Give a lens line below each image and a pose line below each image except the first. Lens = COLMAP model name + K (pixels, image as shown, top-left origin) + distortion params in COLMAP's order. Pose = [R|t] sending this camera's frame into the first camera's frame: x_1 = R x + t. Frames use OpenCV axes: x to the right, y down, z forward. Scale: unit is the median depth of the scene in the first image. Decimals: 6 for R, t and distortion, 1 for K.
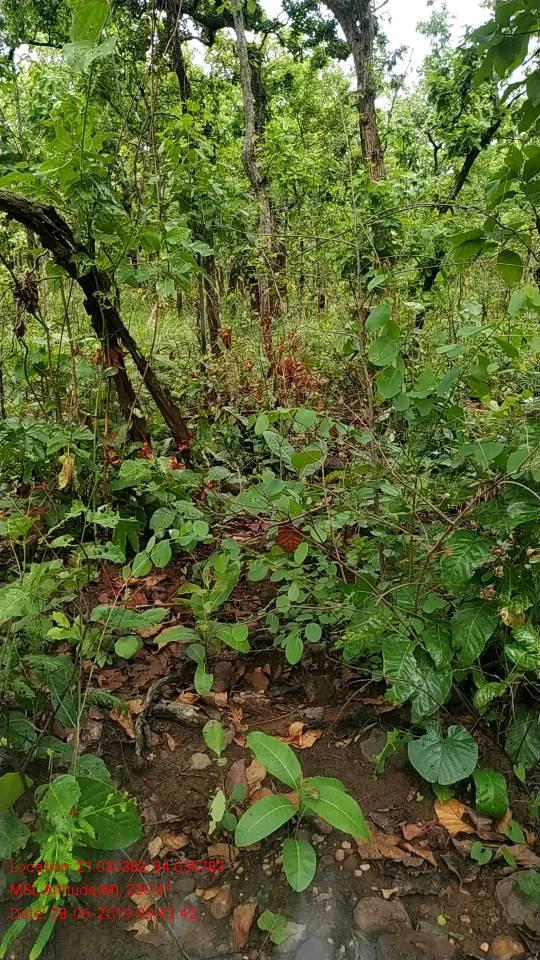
lens RADIAL K [[690.9, 0, 274.0], [0, 690.9, 469.8], [0, 0, 1]] dist [0.024596, -0.036589]
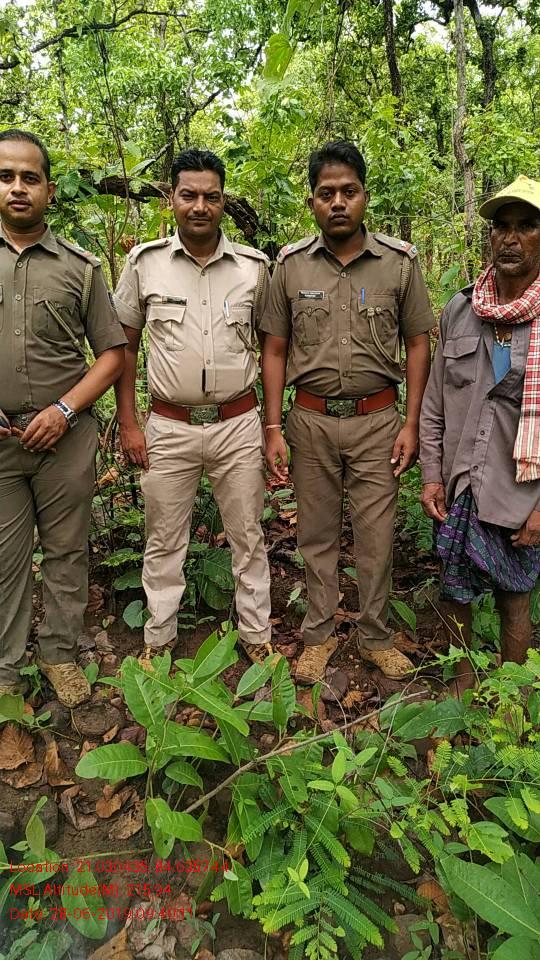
lens RADIAL K [[675.5, 0, 282.8], [0, 675.5, 479.7], [0, 0, 1]] dist [-0.044519, 0.037819]
pose [[0.954944, 0.098288, -0.280040, 0.165724], [-0.083635, 0.994450, 0.063832, 0.078093], [0.284759, -0.037535, 0.957864, -0.253259]]
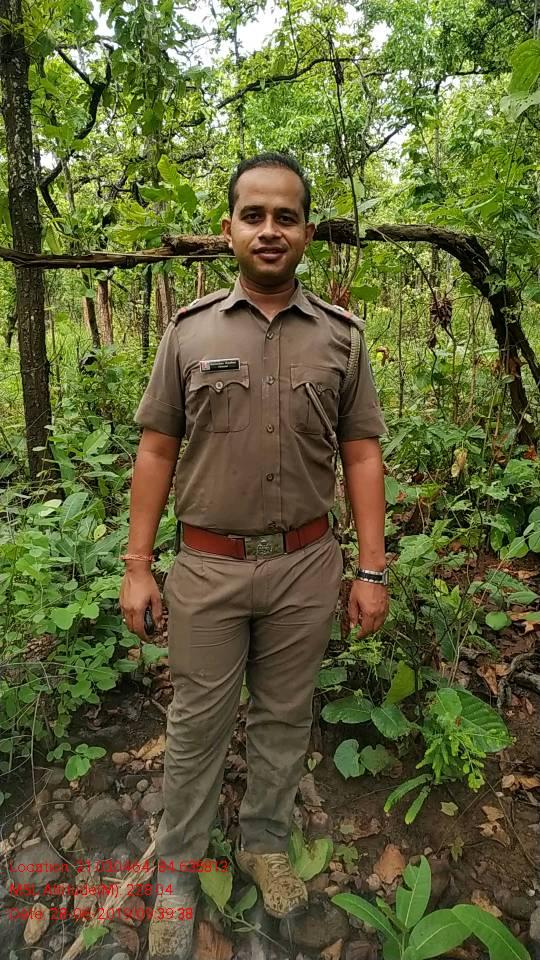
lens RADIAL K [[690.9, 0, 274.0], [0, 690.9, 469.8], [0, 0, 1]] dist [0.024596, -0.036589]
pose [[0.858401, 0.100517, -0.503034, 0.016336], [-0.111714, 0.993709, 0.007930, 0.036038], [0.500667, 0.049389, 0.864230, -0.141977]]
